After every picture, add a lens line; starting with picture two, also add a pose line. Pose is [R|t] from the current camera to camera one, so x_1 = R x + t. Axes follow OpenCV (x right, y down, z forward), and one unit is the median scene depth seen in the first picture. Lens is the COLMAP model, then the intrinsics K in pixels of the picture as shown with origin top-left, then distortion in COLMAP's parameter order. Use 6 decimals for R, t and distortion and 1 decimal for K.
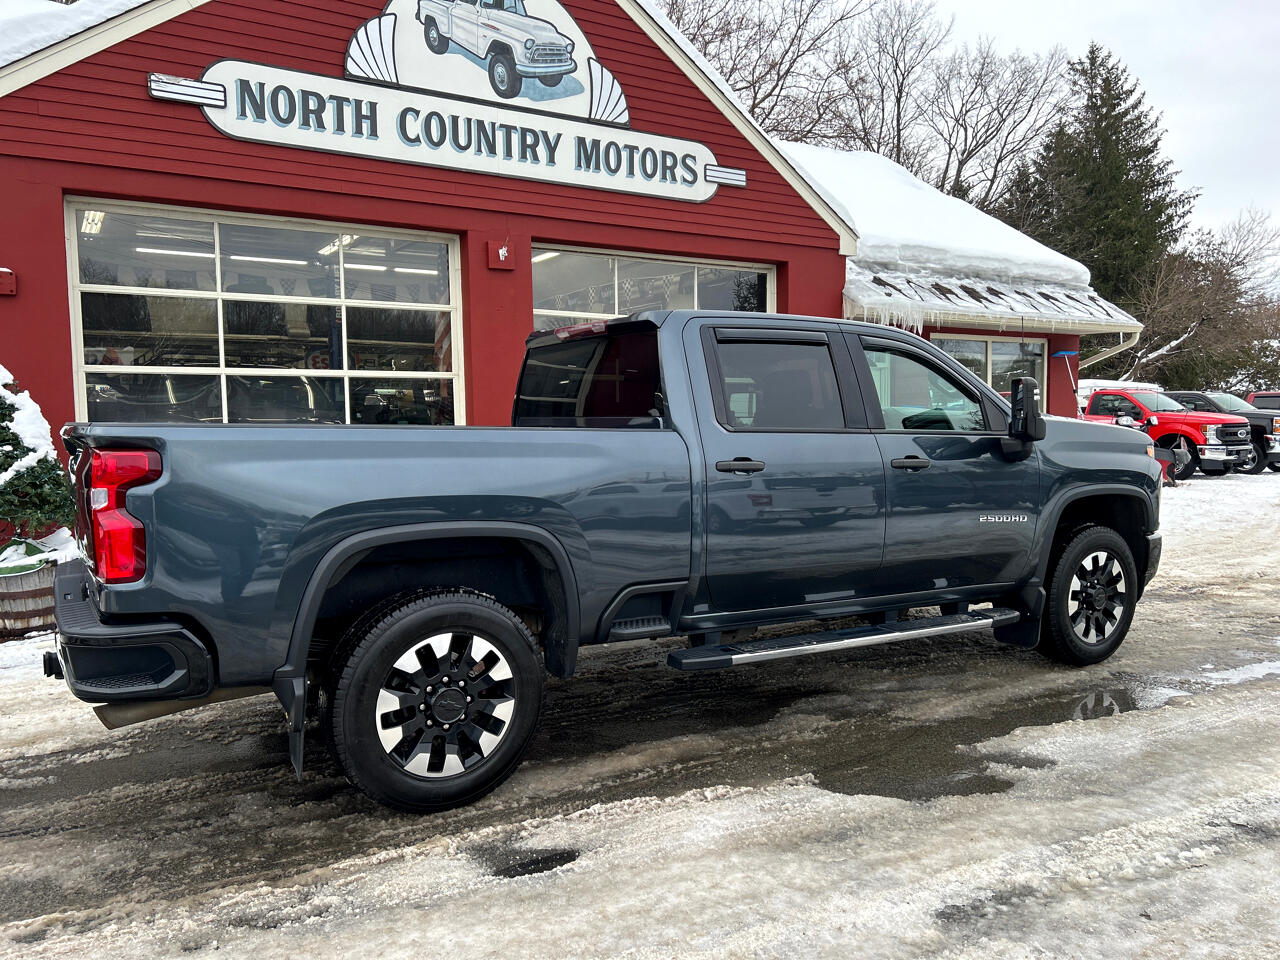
lens RADIAL K [[959.4, 0, 633.5], [0, 959.4, 492.0], [0, 0, 1]] dist [0.044372, -0.037674]
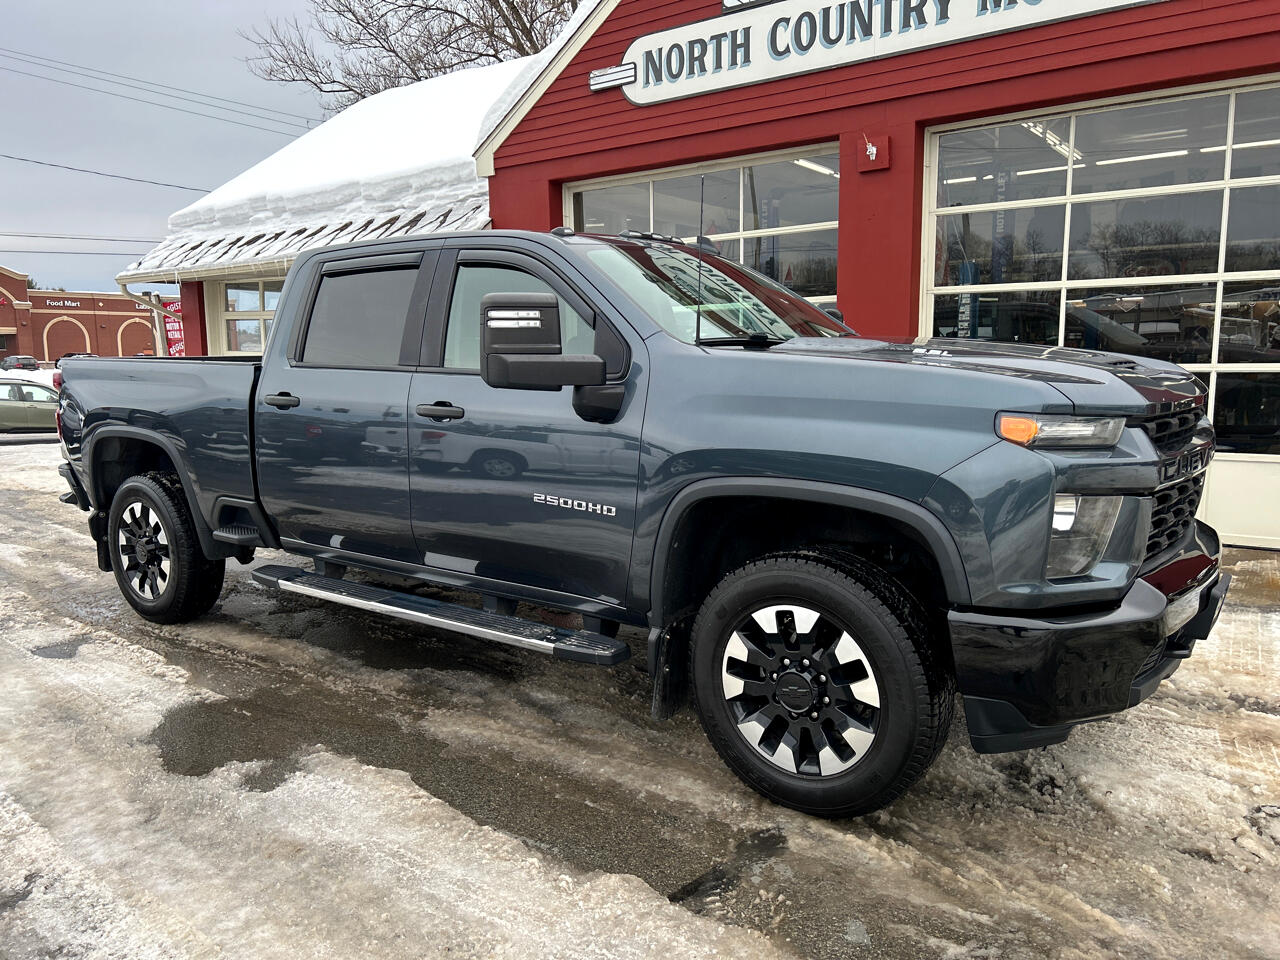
lens RADIAL K [[956.5, 0, 635.1], [0, 956.5, 479.5], [0, 0, 1]] dist [0.057794, -0.060744]
pose [[0.385188, 0.123501, -0.914537, 0.708272], [-0.057934, 0.992286, 0.109599, -0.045735], [0.921018, 0.010766, 0.389372, 0.550491]]
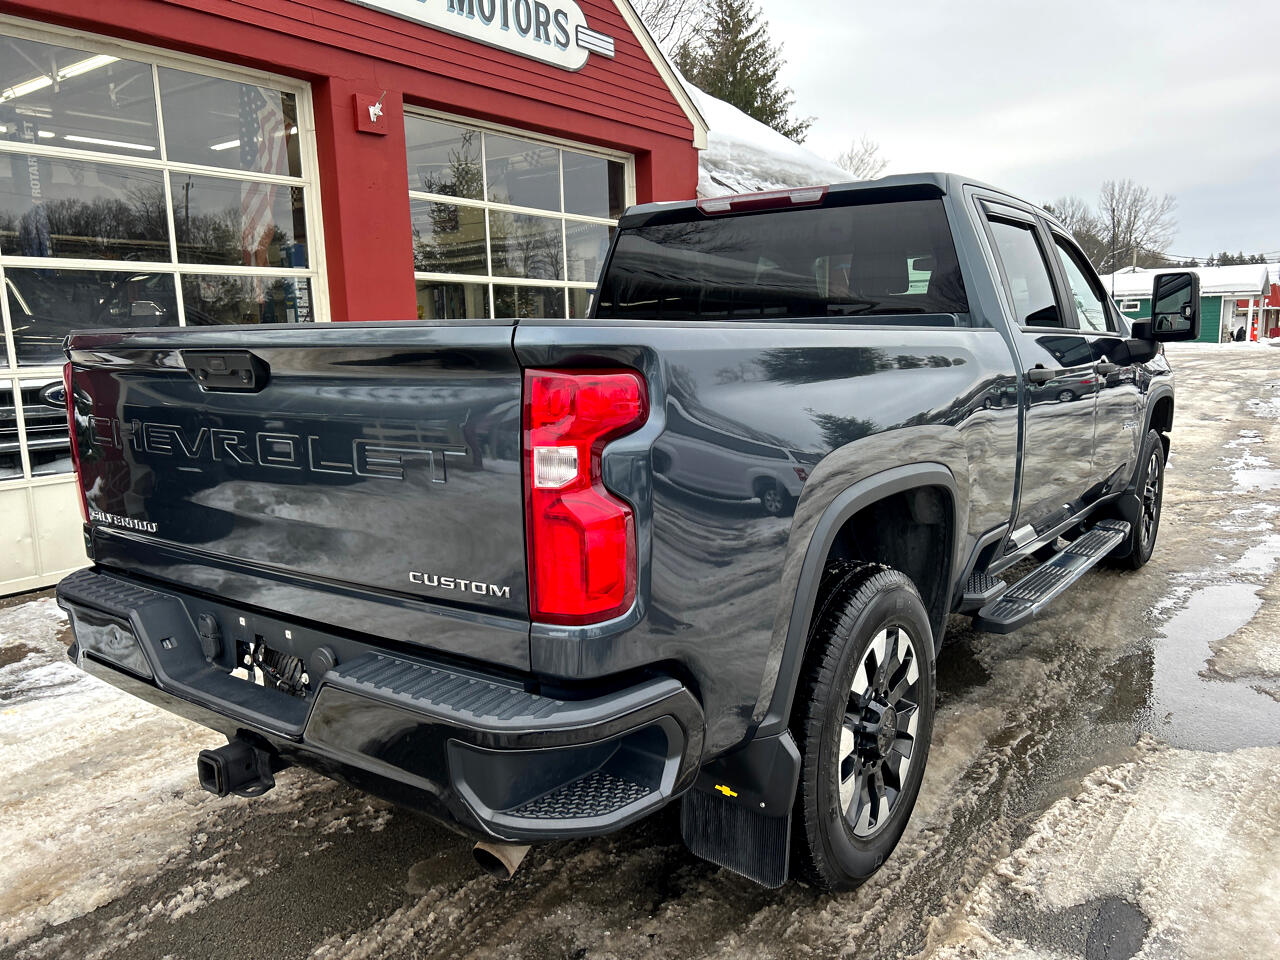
lens RADIAL K [[963.6, 0, 639.8], [0, 963.6, 497.1], [0, 0, 1]] dist [0.037620, -0.035902]
pose [[0.922518, -0.075745, 0.378448, -0.299286], [0.041842, 0.994401, 0.097031, -0.010488], [-0.383679, -0.073678, 0.920523, 0.215260]]
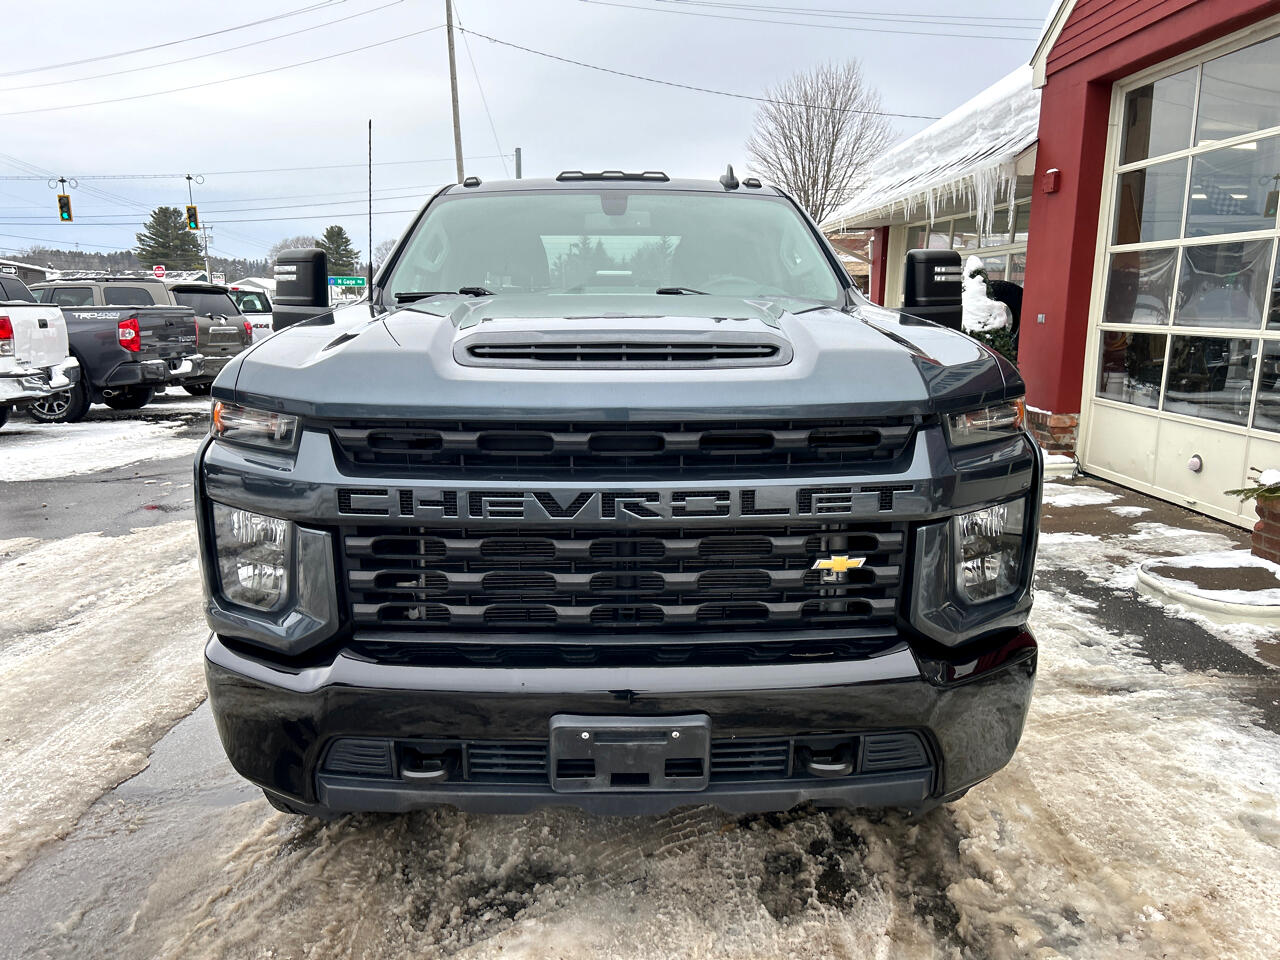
lens RADIAL K [[959.4, 0, 633.5], [0, 959.4, 492.0], [0, 0, 1]] dist [0.044372, -0.037674]
pose [[-0.484769, 0.178441, -0.856246, 0.629911], [-0.066000, 0.968713, 0.239246, -0.088262], [0.872149, 0.172492, -0.457825, 1.062798]]
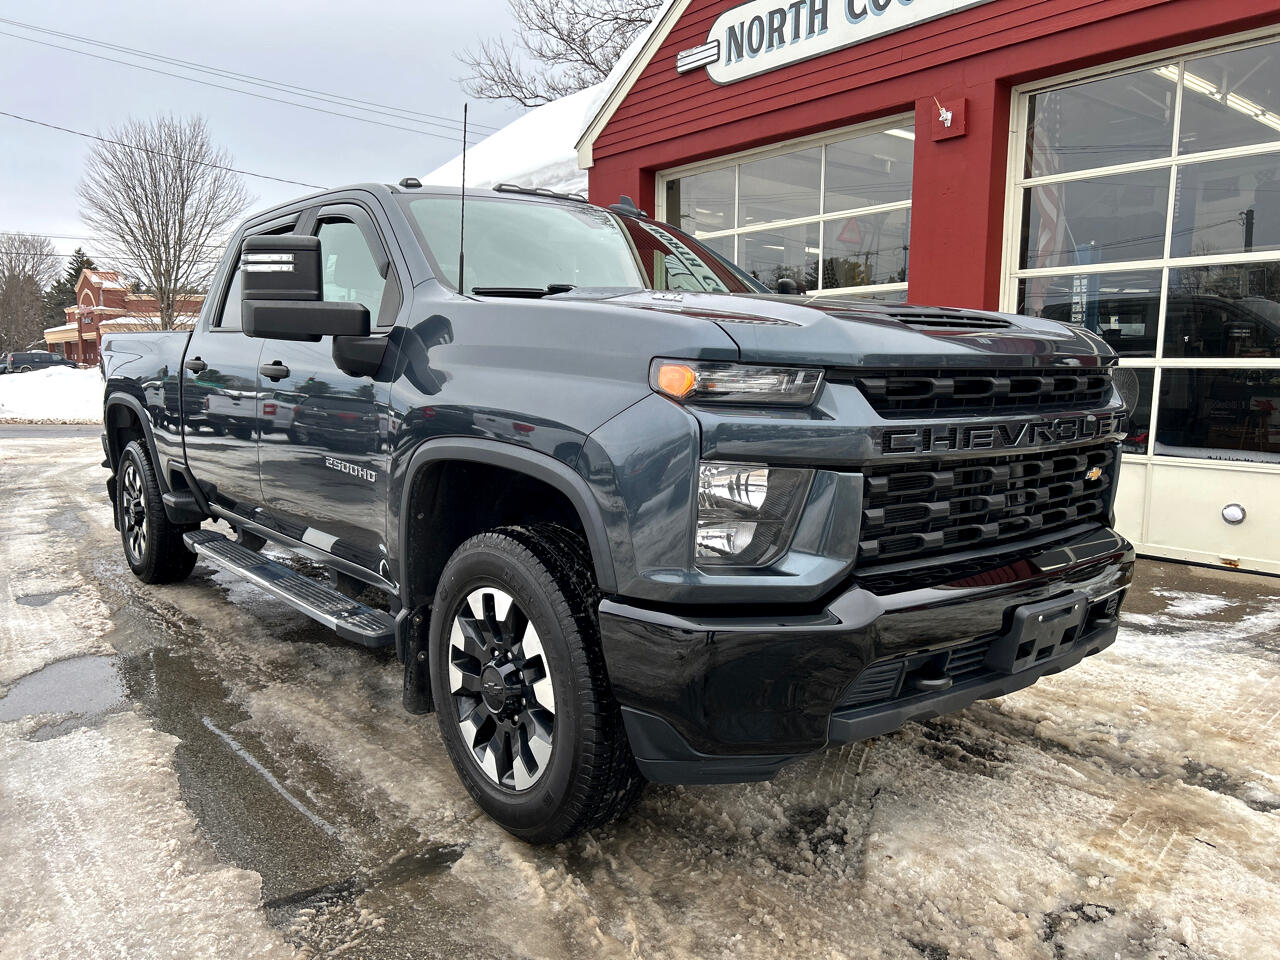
lens RADIAL K [[958.0, 0, 640.0], [0, 958.0, 480.0], [0, 0, 1]] dist [0.047441, -0.045382]
pose [[0.150891, 0.123190, -0.980845, 0.715202], [-0.079954, 0.990475, 0.112100, -0.034605], [0.985312, 0.061508, 0.159303, 0.764926]]
